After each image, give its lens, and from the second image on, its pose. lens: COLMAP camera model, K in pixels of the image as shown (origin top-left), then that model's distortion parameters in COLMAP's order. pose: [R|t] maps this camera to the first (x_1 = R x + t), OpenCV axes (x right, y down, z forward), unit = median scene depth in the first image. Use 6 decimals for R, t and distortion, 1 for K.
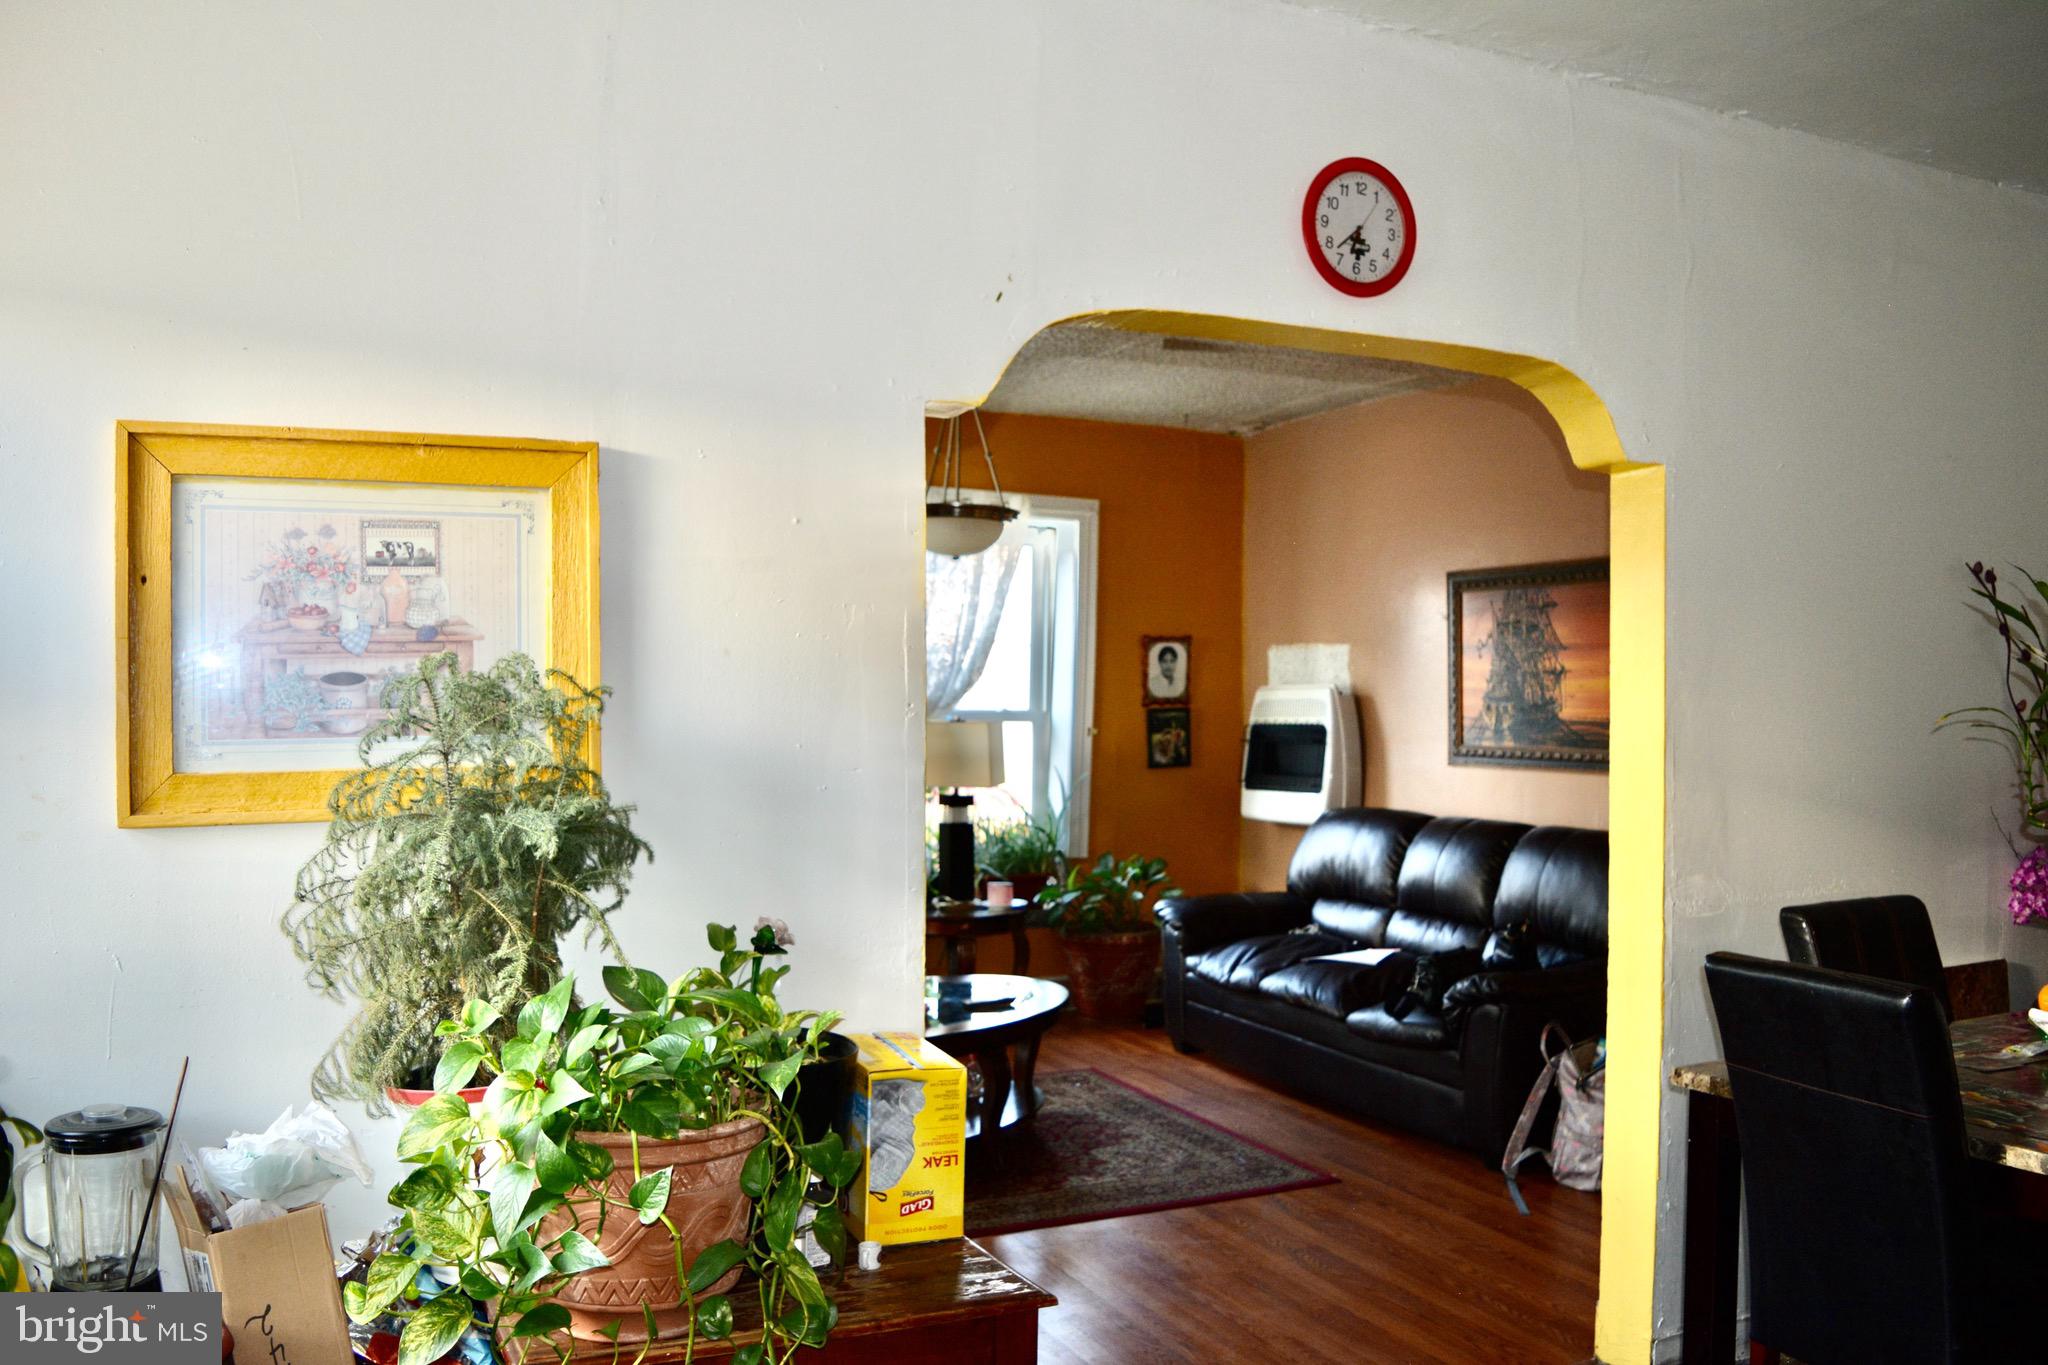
lens RADIAL K [[1603.0, 0, 1024.6], [0, 1603.0, 680.9], [0, 0, 1]] dist [-0.091505, 0.018594]
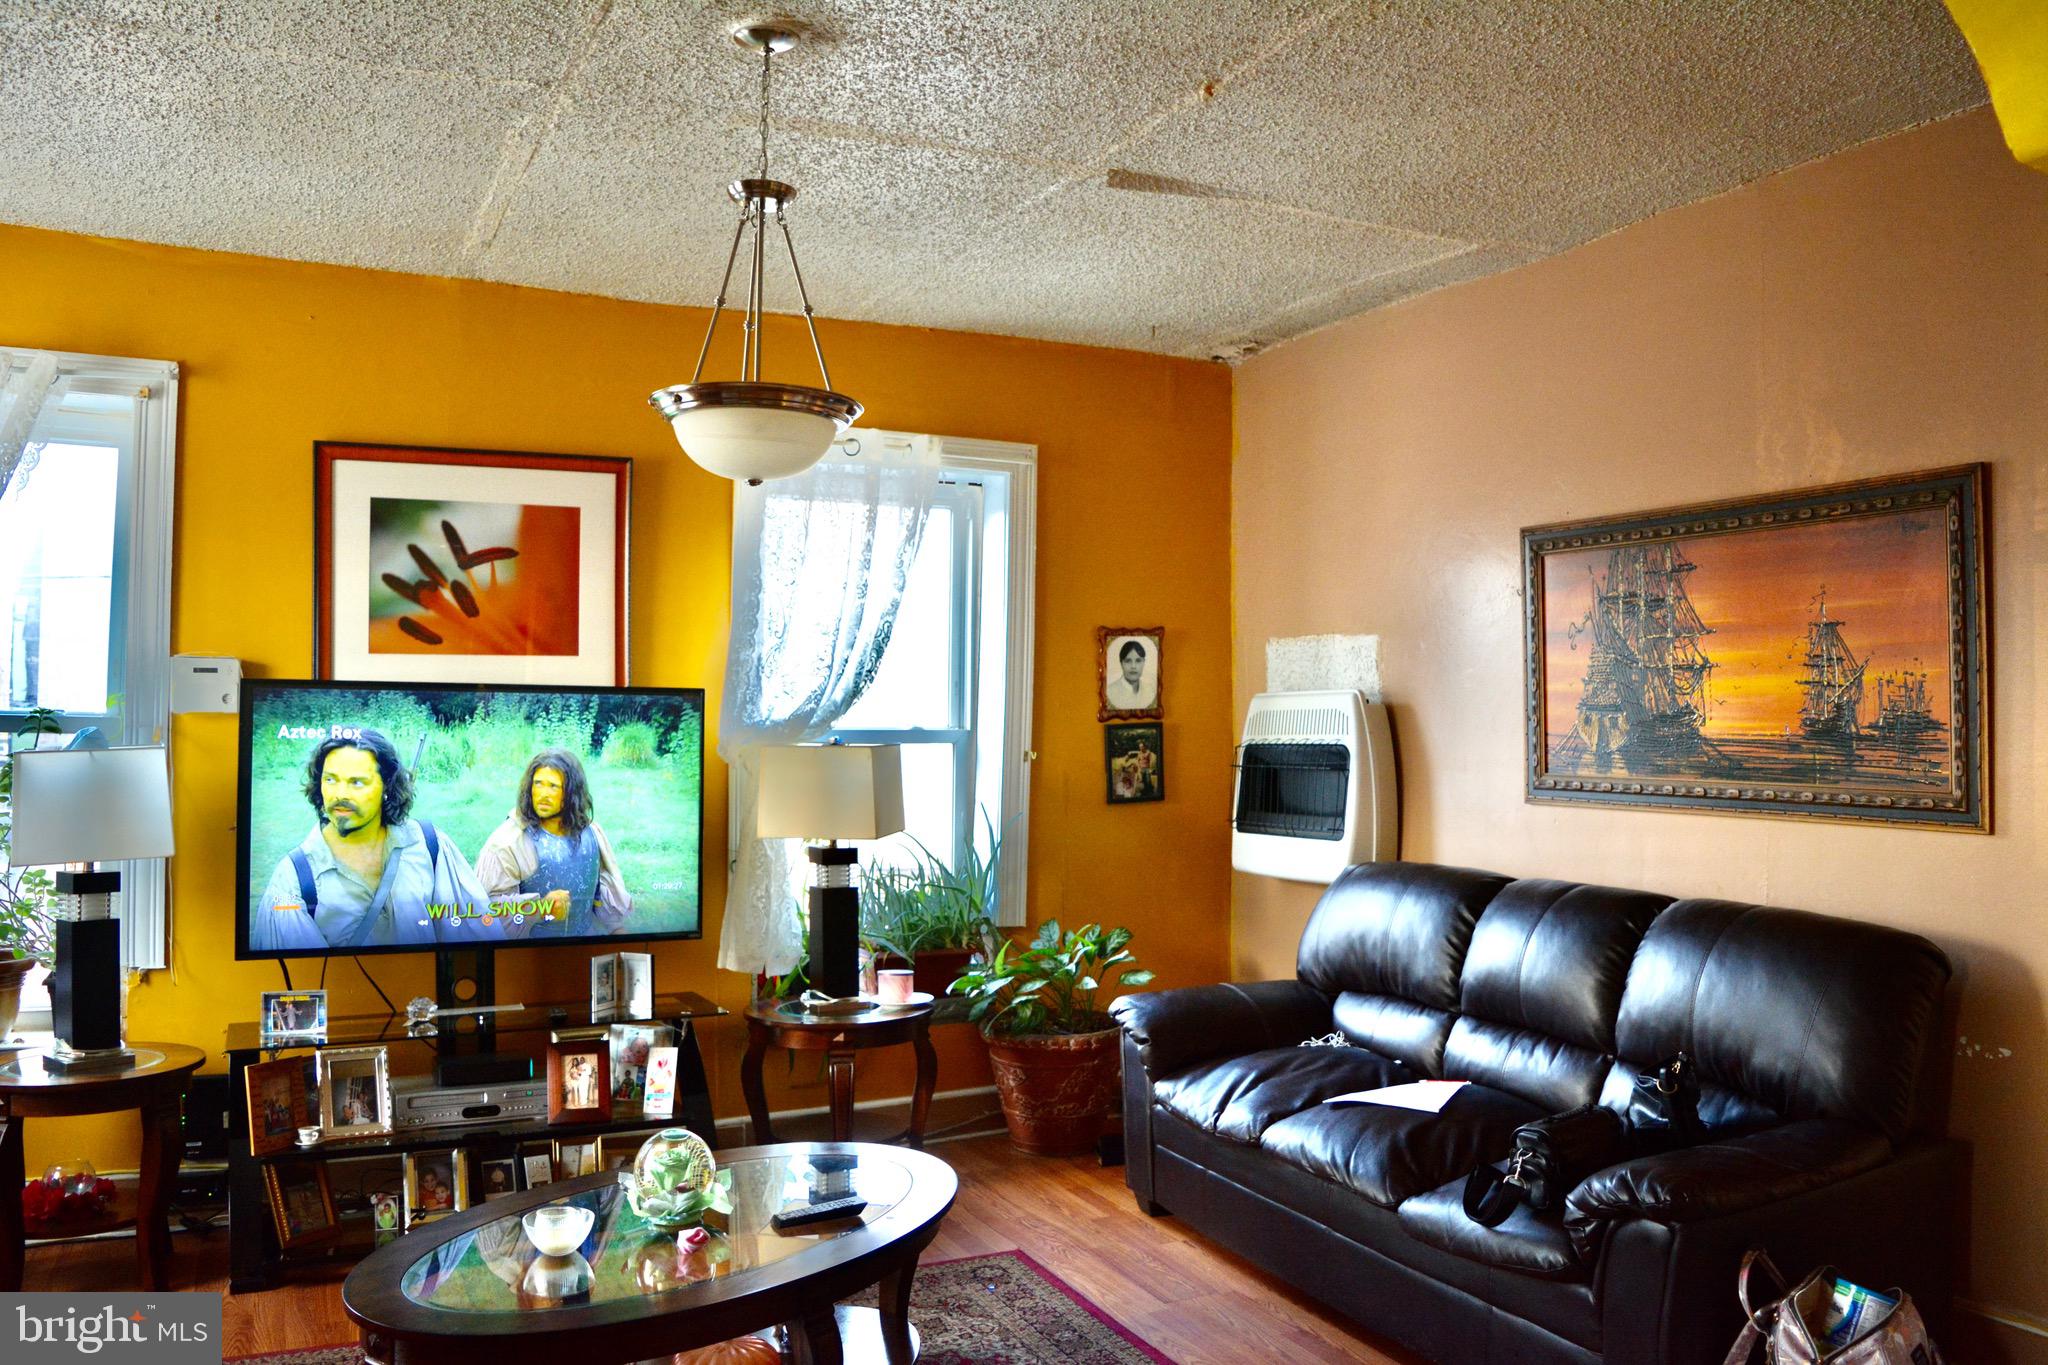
lens RADIAL K [[1603.0, 0, 1010.2], [0, 1603.0, 678.9], [0, 0, 1]] dist [-0.091505, 0.018594]
pose [[0.999964, -0.008211, -0.002313, 0.039524], [0.008190, 0.999928, -0.008772, 0.002641], [0.002385, 0.008753, 0.999959, 0.291805]]
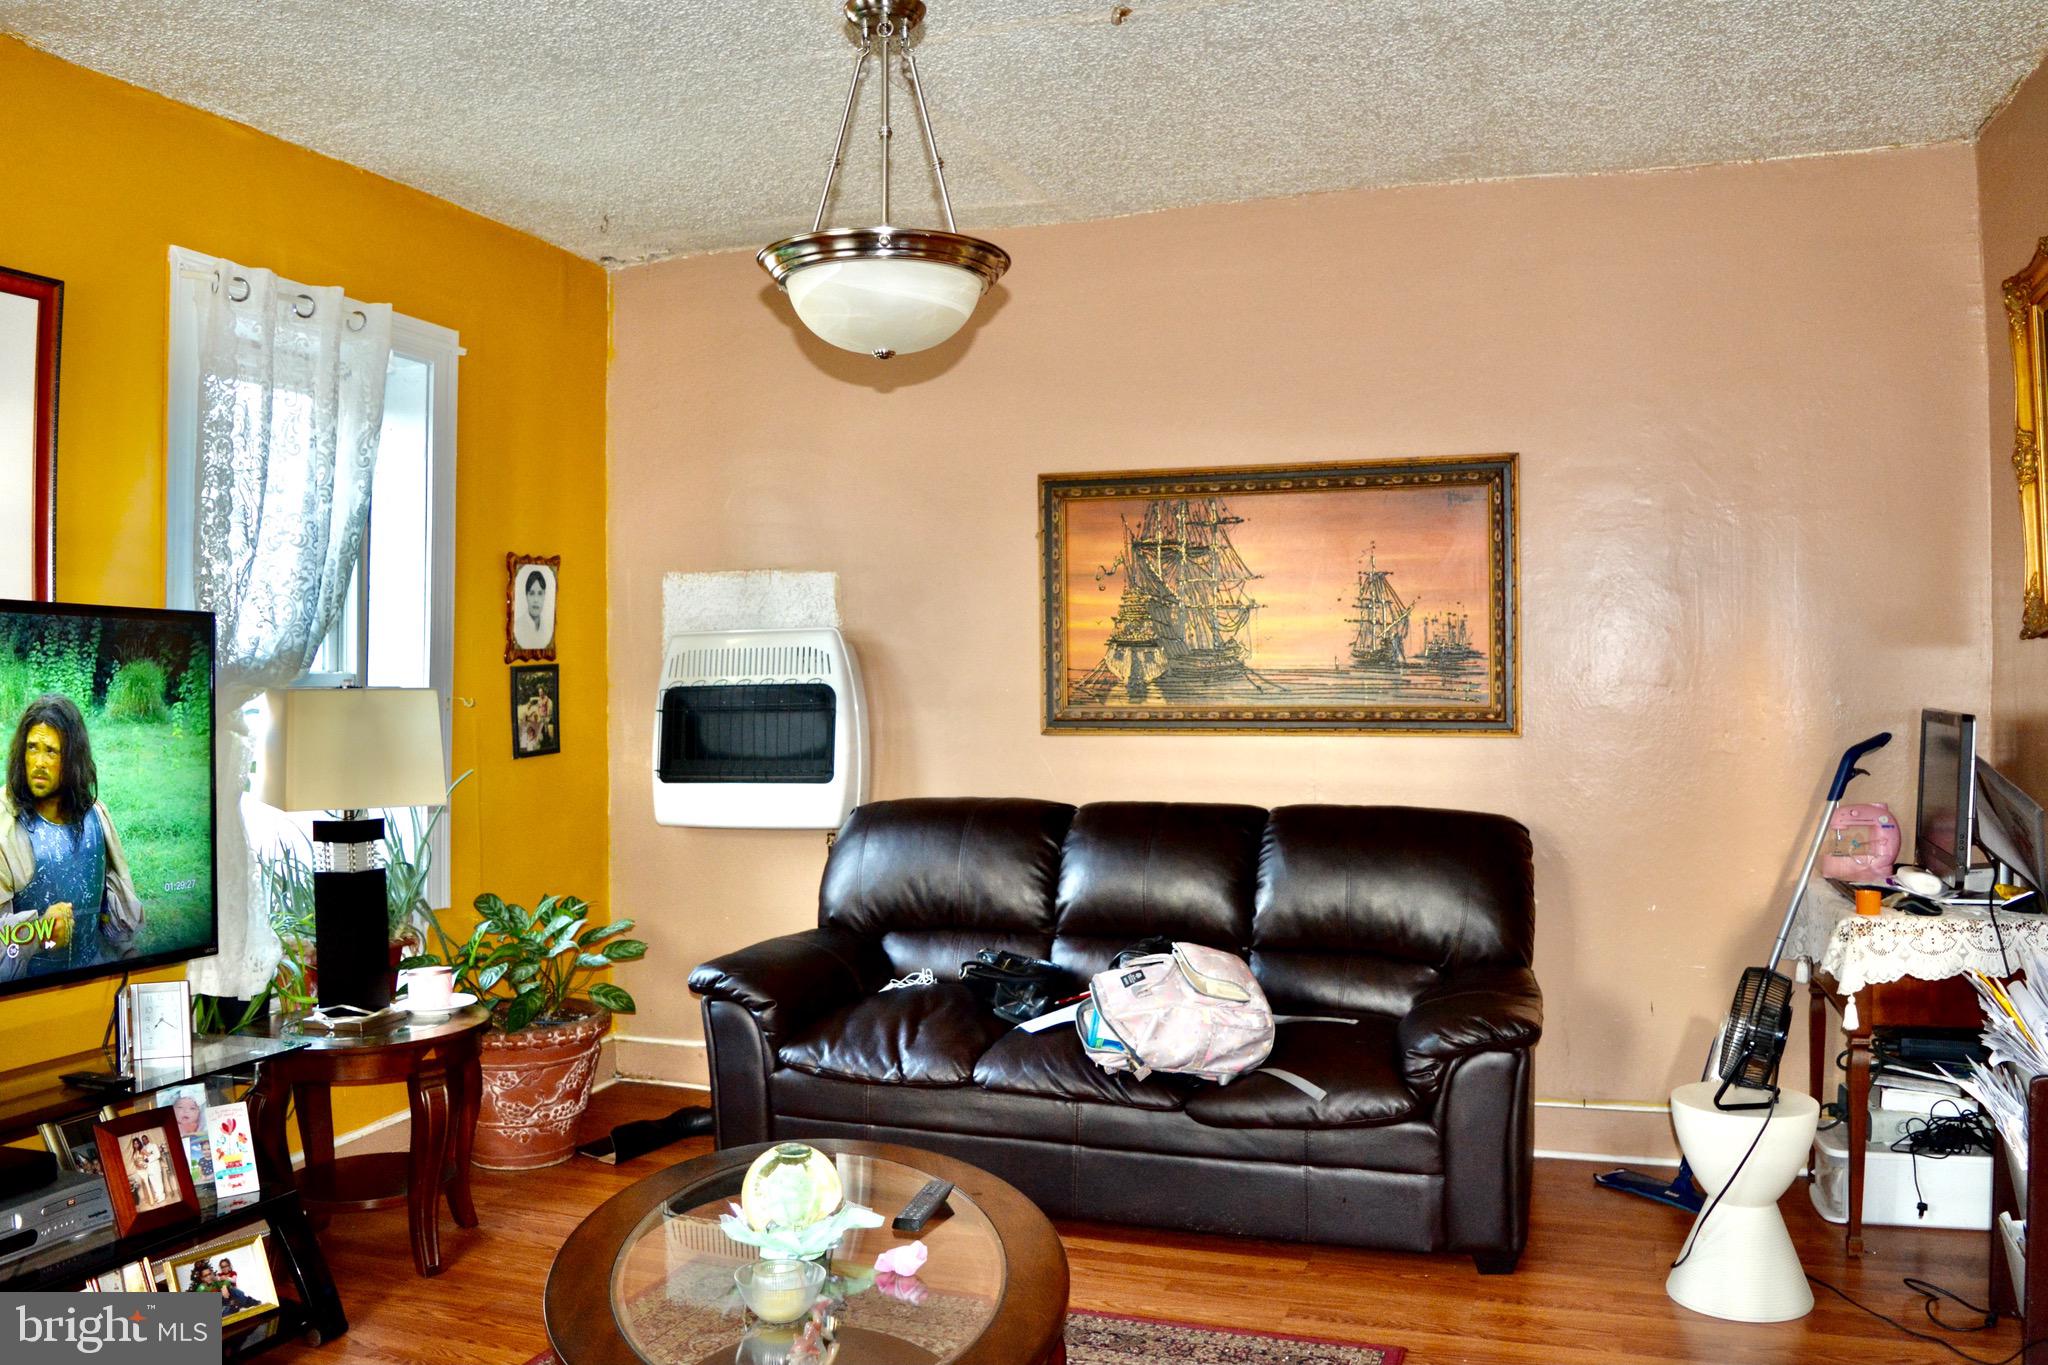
lens RADIAL K [[1683.2, 0, 1038.3], [0, 1683.2, 679.1], [0, 0, 1]] dist [-0.093146, 0.010980]
pose [[0.709974, -0.016125, 0.704044, -0.282355], [0.003611, 0.999808, 0.019258, 0.011889], [-0.704219, -0.011131, 0.709896, 0.433072]]
